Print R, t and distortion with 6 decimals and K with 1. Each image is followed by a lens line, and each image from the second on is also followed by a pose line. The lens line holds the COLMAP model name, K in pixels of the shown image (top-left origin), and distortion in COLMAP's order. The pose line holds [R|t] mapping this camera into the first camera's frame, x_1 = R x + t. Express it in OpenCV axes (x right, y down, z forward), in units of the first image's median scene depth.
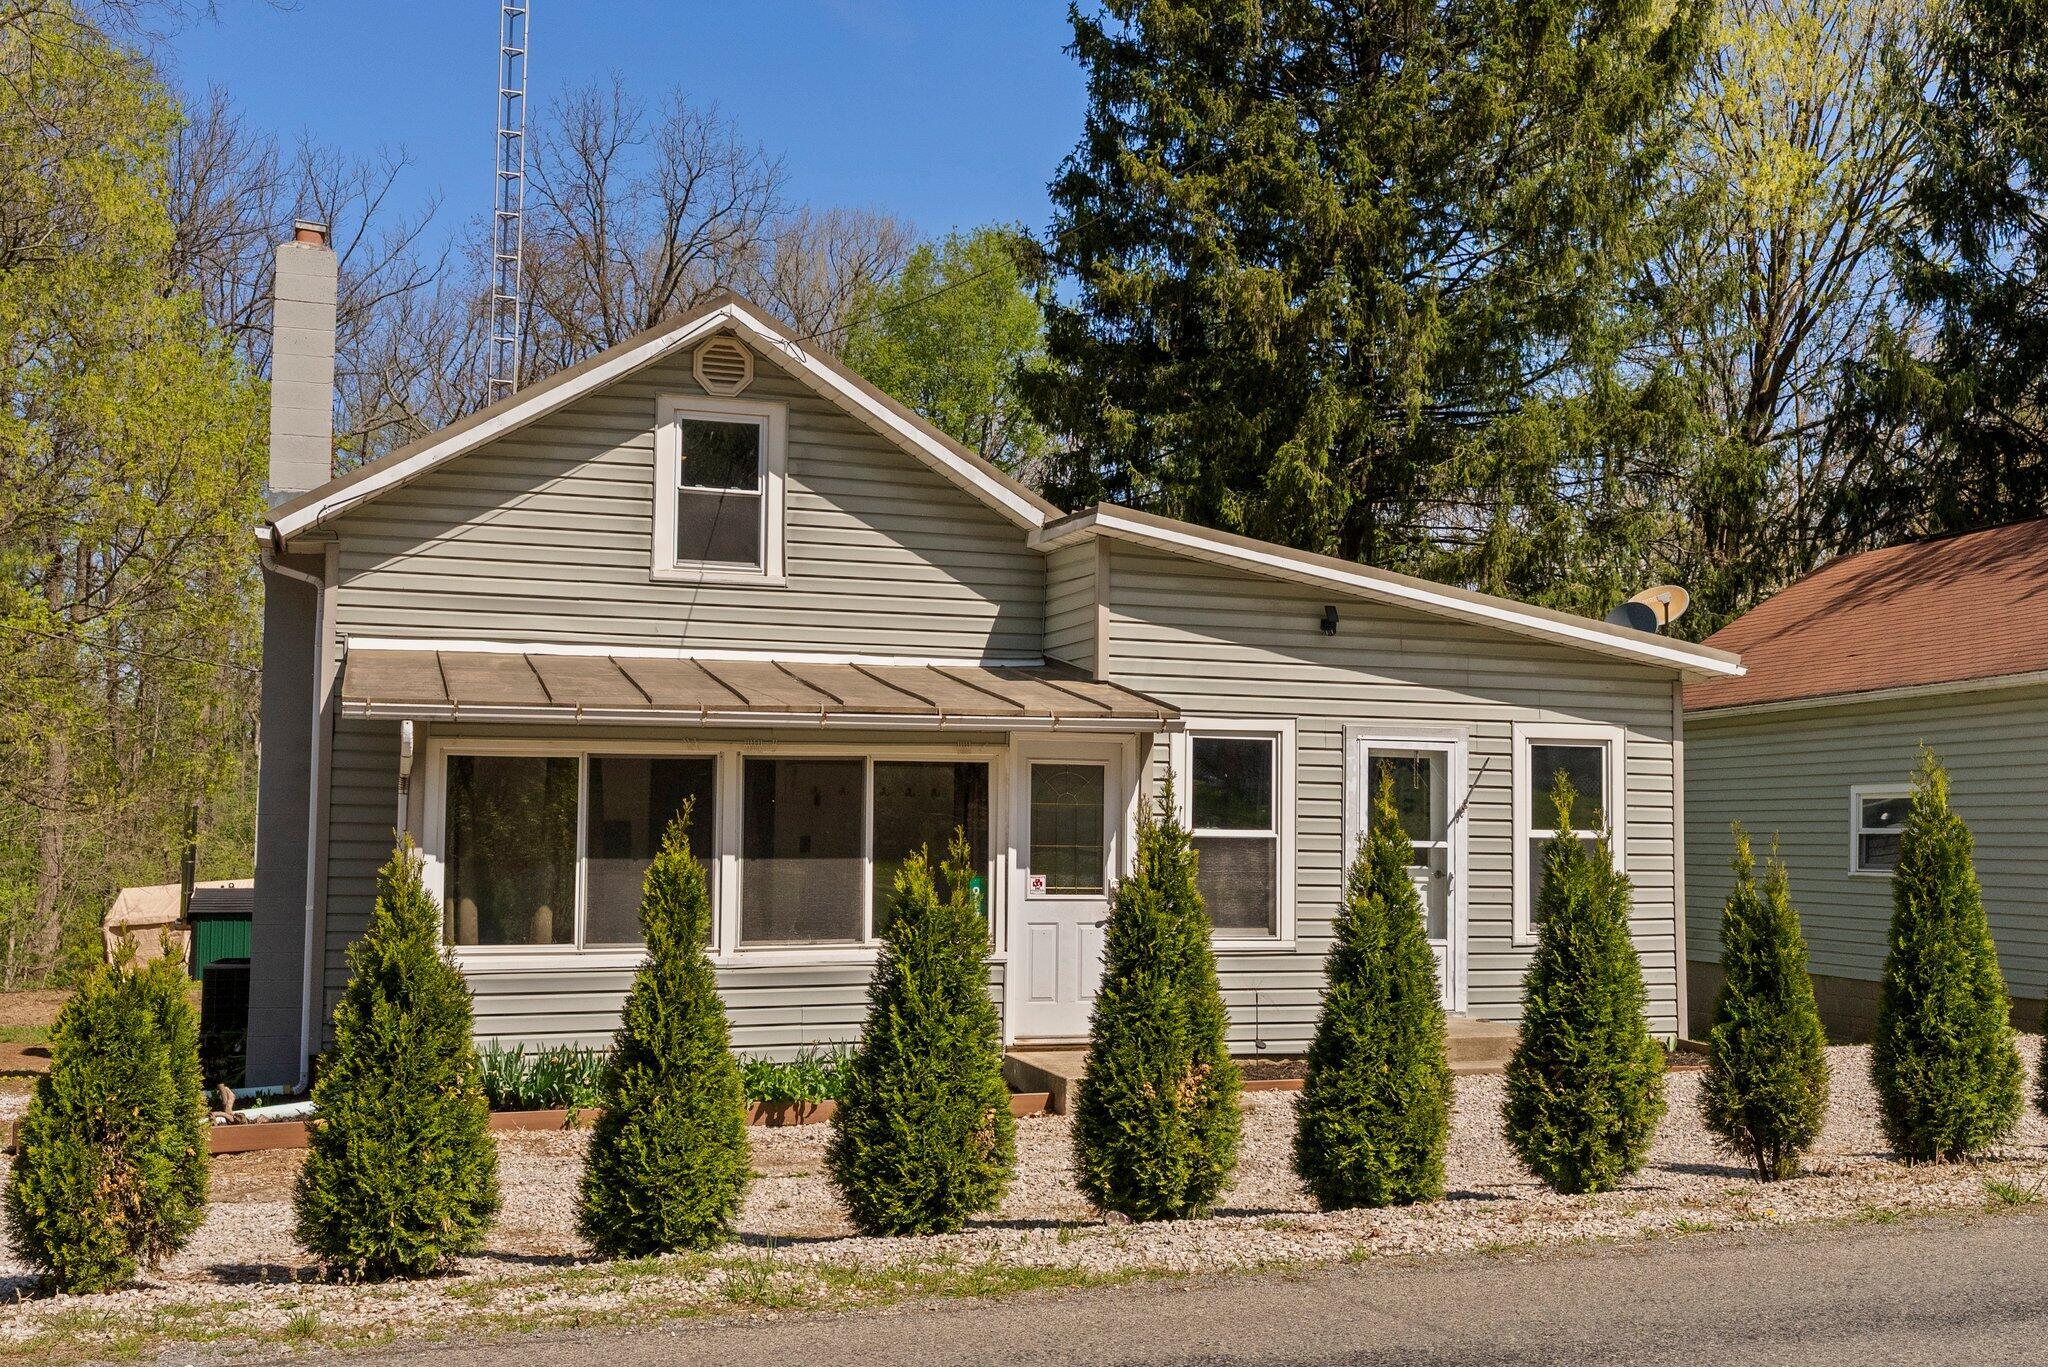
lens RADIAL K [[2050.7, 0, 1024.0], [0, 2050.7, 683.5], [0, 0, 1]] dist [-0.012492, -0.005801]
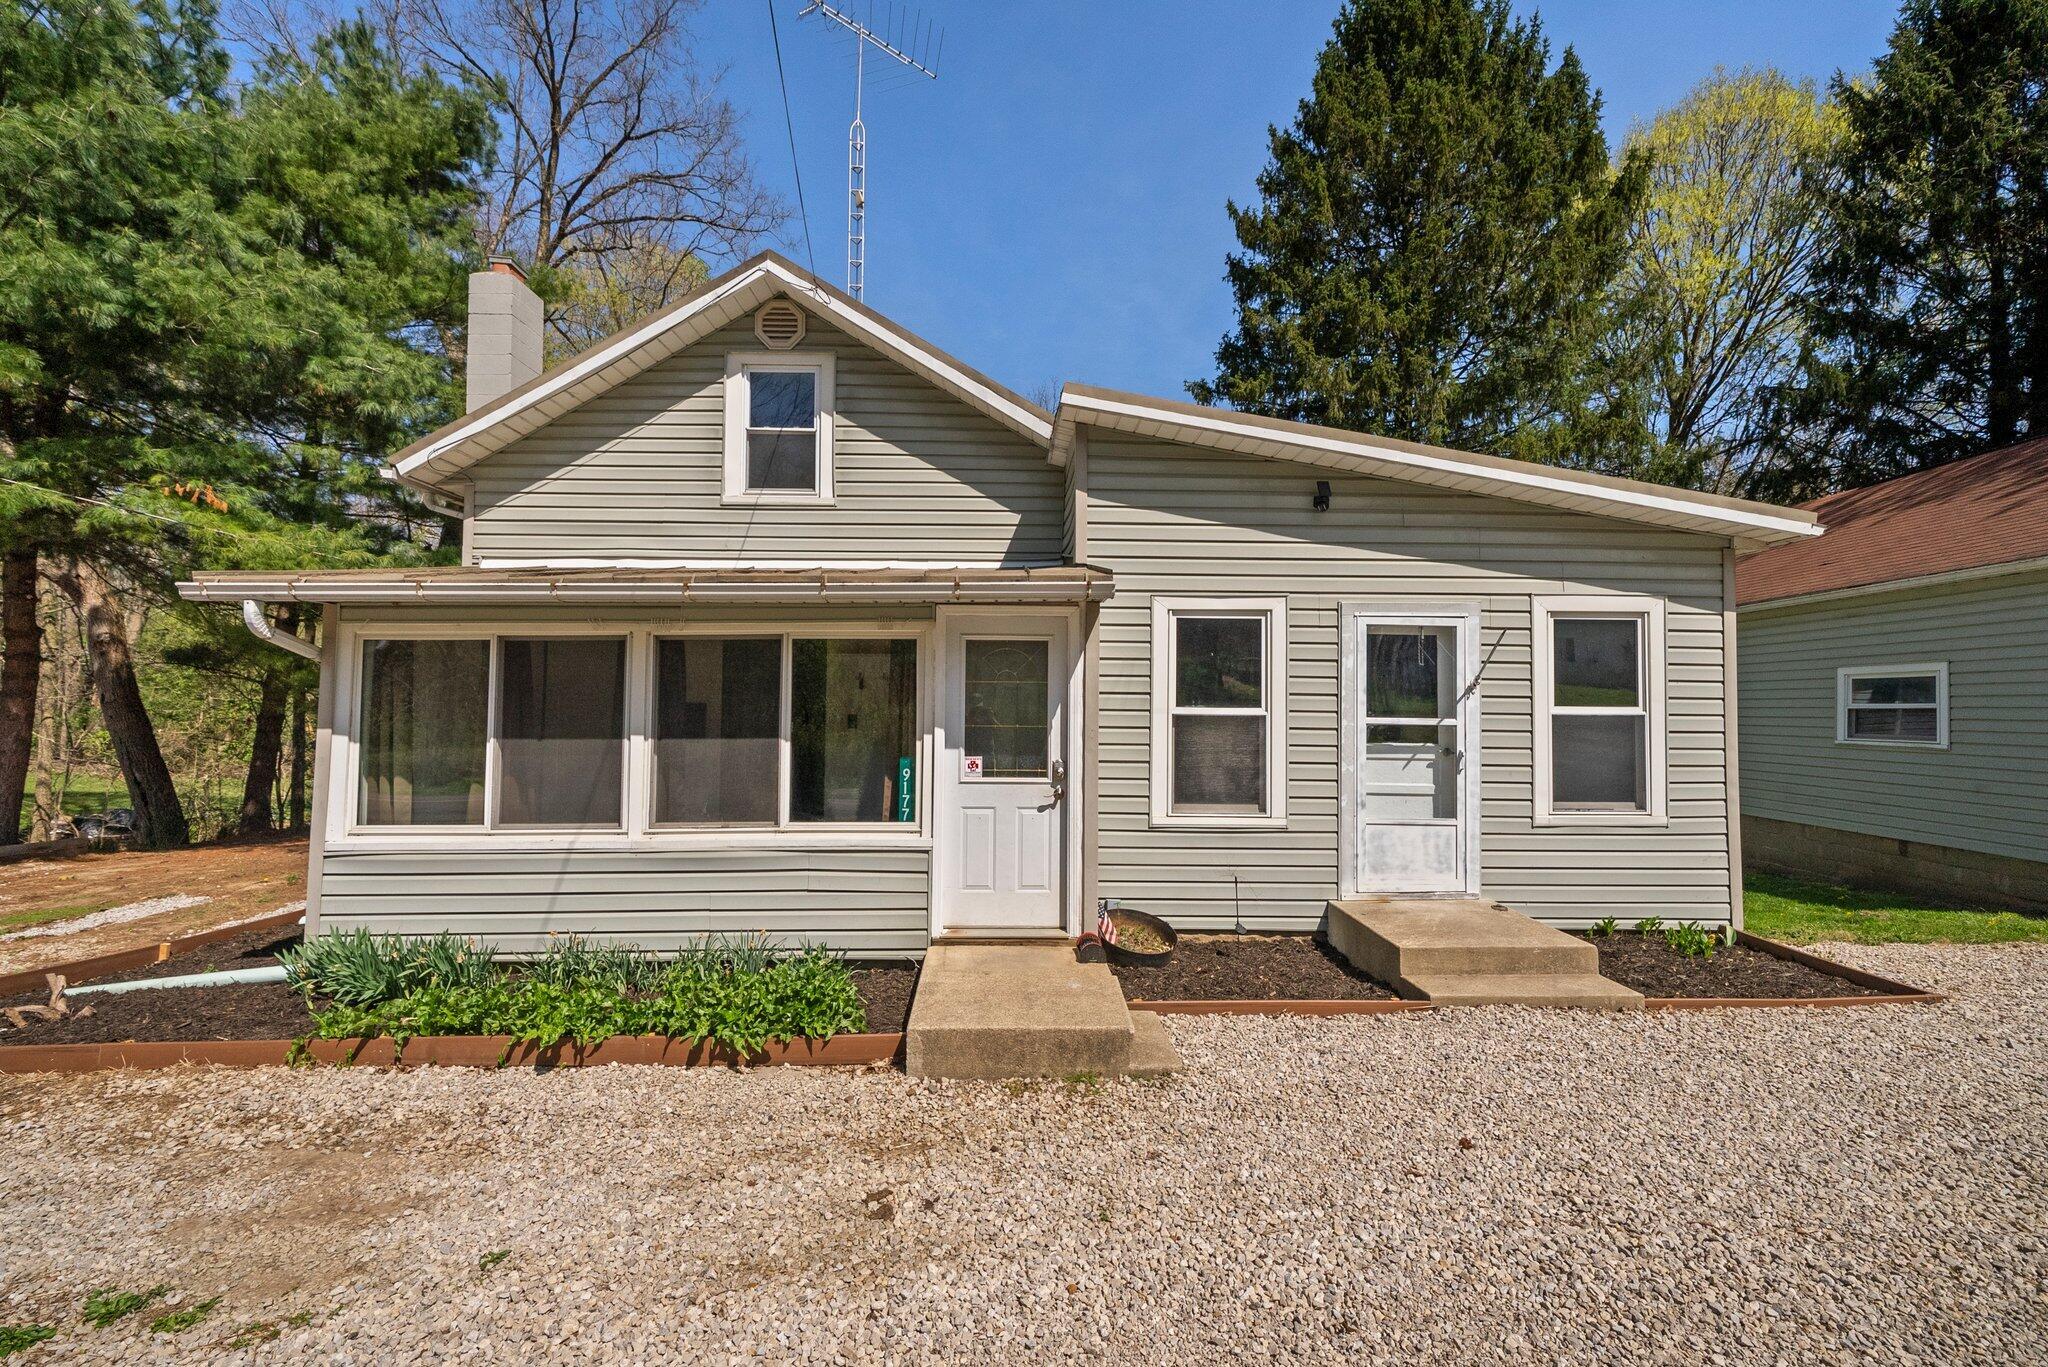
lens RADIAL K [[799.1, 0, 1017.2], [0, 799.1, 683.1], [0, 0, 1]] dist [-0.007412, 0.000122]
pose [[0.953071, -0.013476, -0.302448, 0.123694], [0.025783, 0.998992, 0.036736, 0.041255], [0.301648, -0.042810, 0.952458, 0.583287]]
